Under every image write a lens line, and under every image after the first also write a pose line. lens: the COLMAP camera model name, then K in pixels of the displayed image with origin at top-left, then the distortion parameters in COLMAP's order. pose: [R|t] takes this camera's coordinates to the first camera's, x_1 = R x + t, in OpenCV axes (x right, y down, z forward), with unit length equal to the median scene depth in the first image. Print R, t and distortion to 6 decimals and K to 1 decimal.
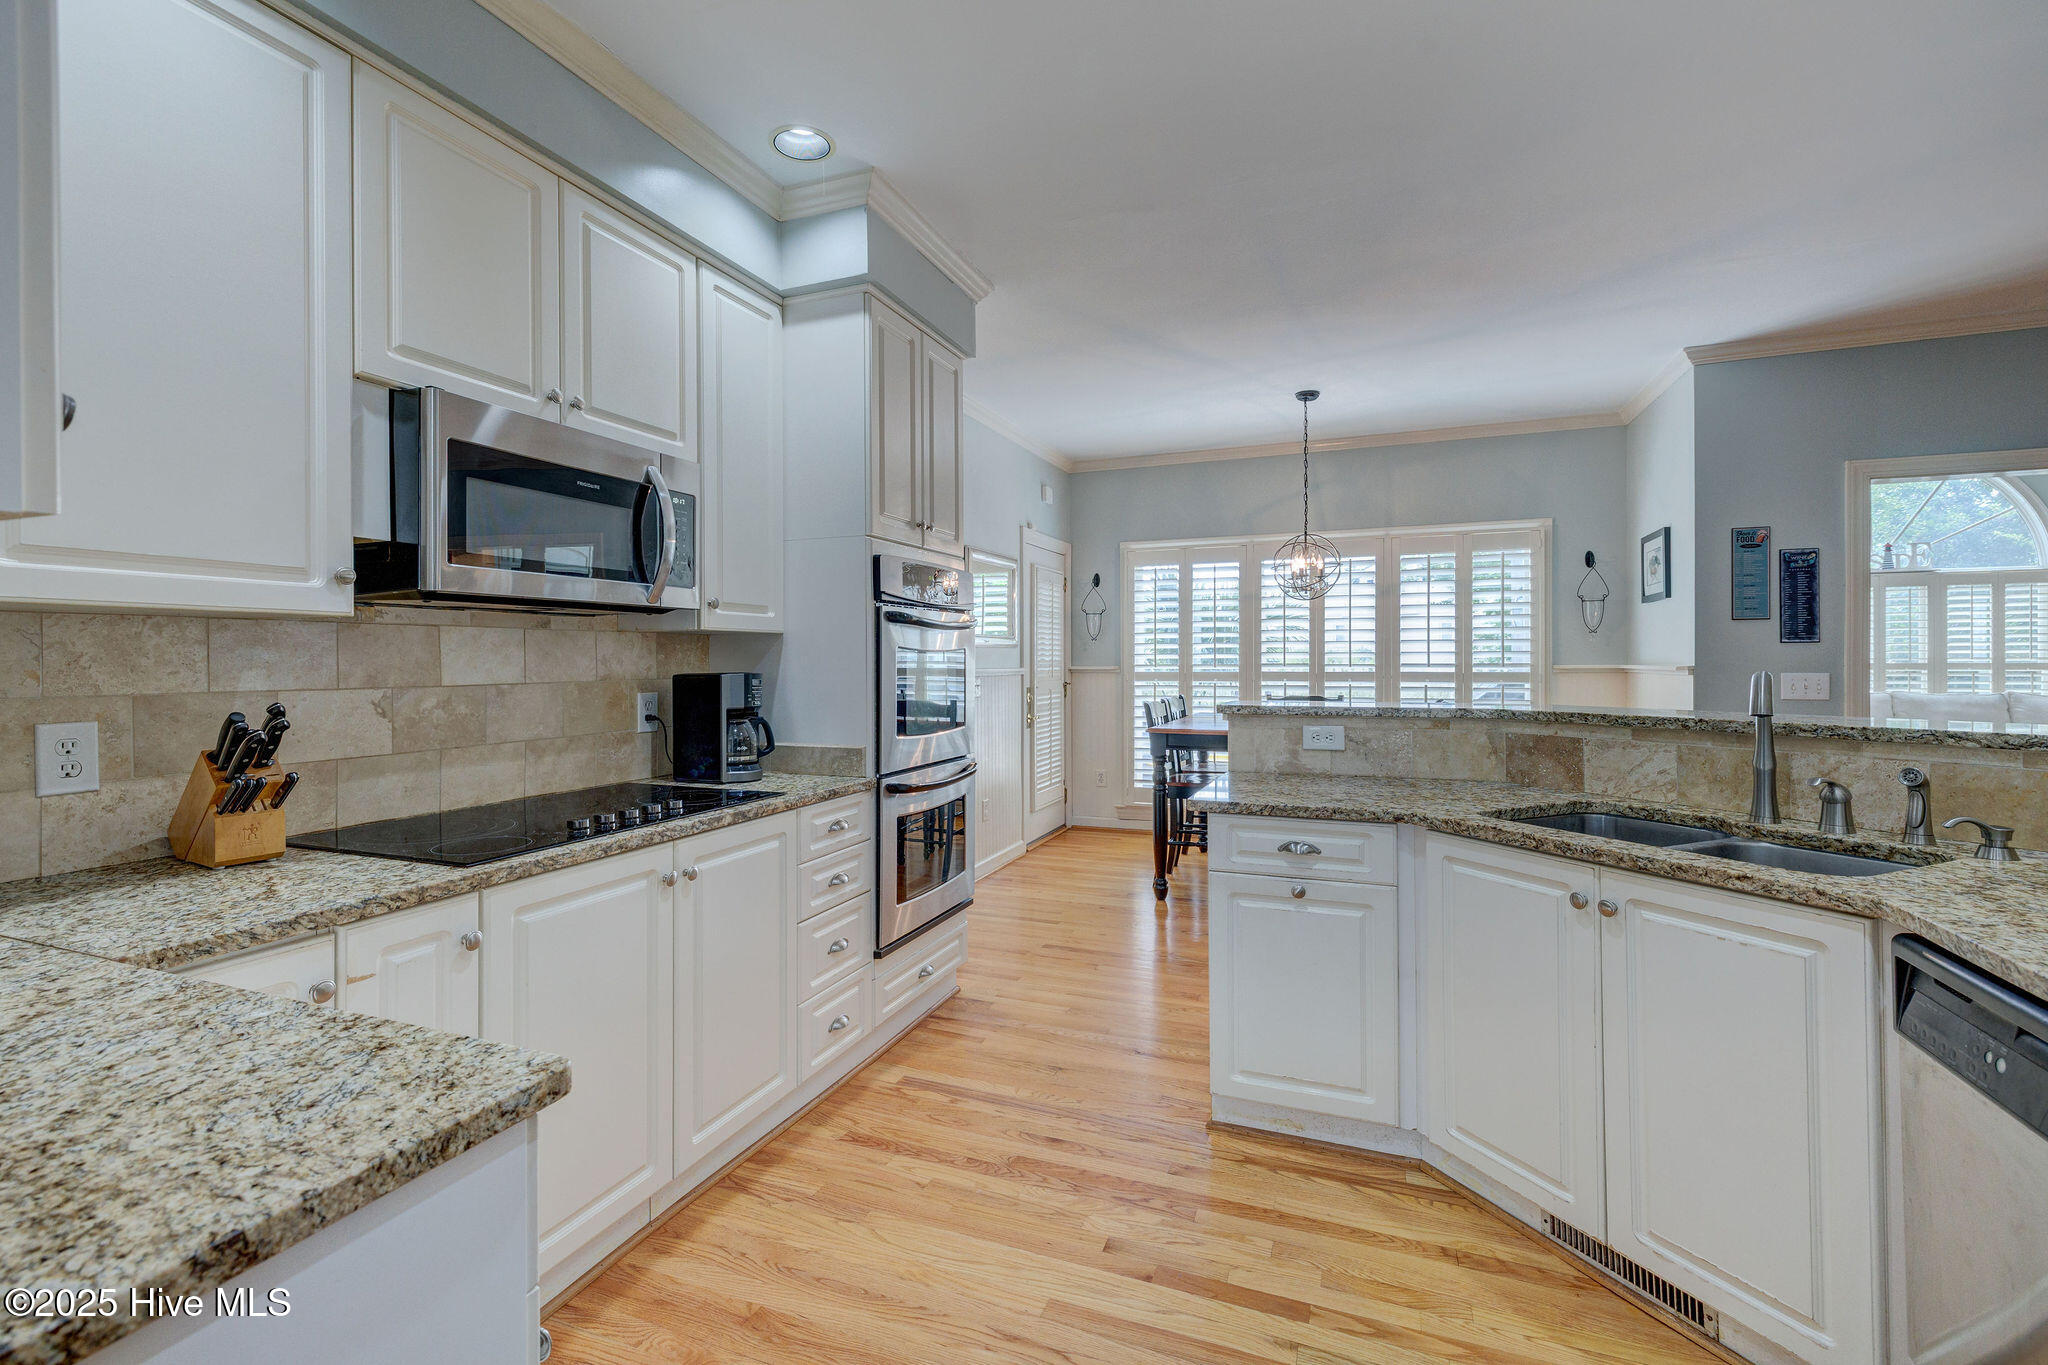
lens RADIAL K [[867.3, 0, 1026.8], [0, 867.3, 668.6], [0, 0, 1]] dist [0.016068, 0.000158]
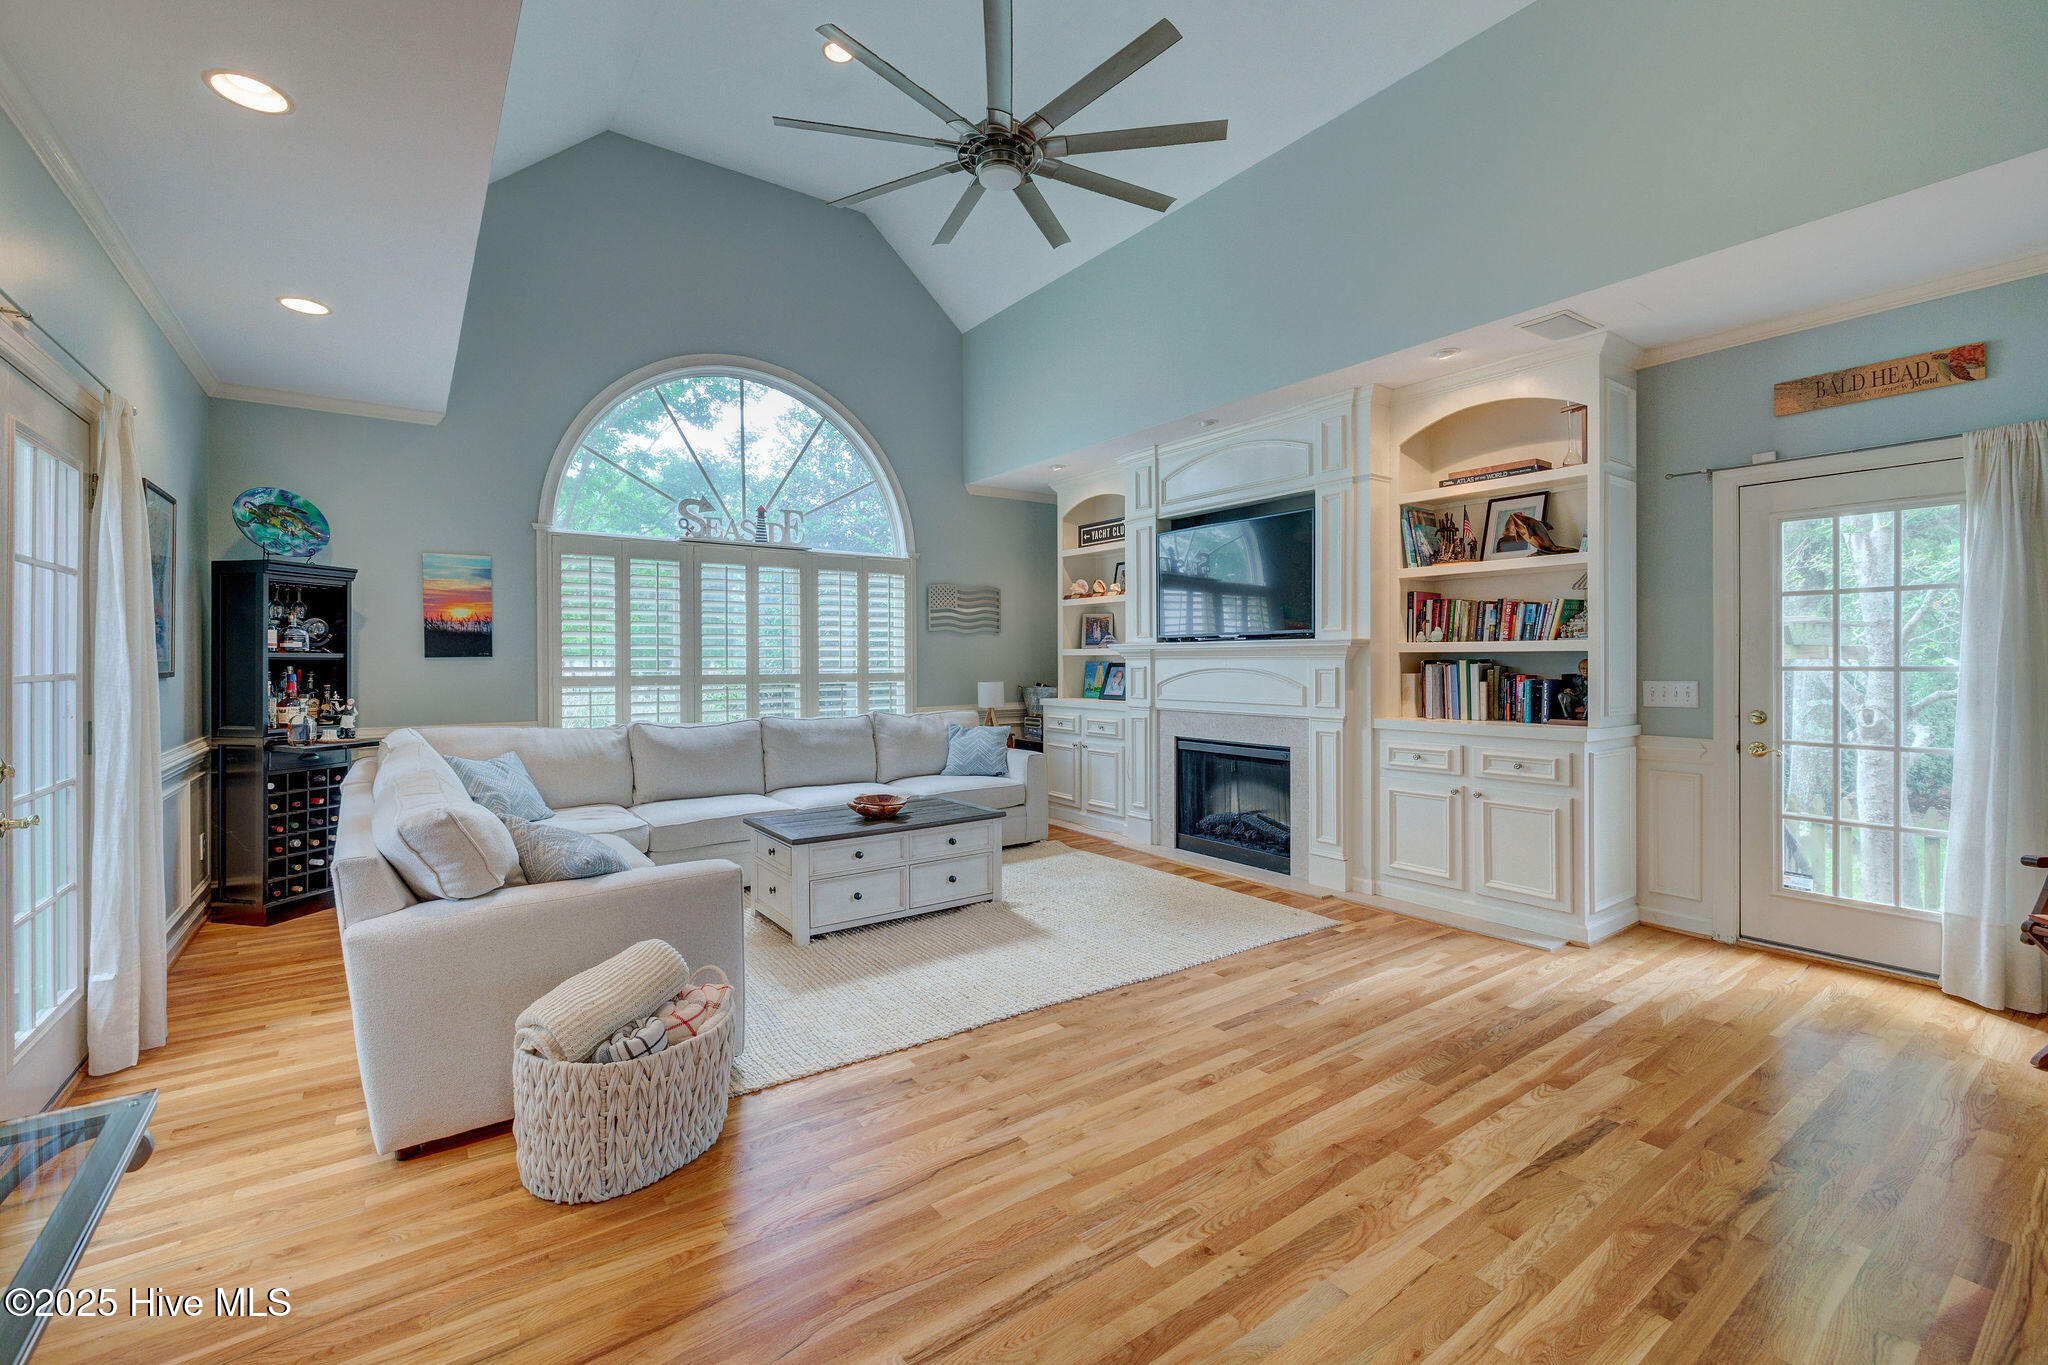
lens RADIAL K [[867.3, 0, 1024.3], [0, 867.3, 666.1], [0, 0, 1]] dist [0.016068, 0.000158]
pose [[0.847137, 0.004933, -0.531352, 1.539318], [-0.006188, 0.999981, -0.000581, -0.012247], [0.531339, 0.003780, 0.847151, 0.509063]]
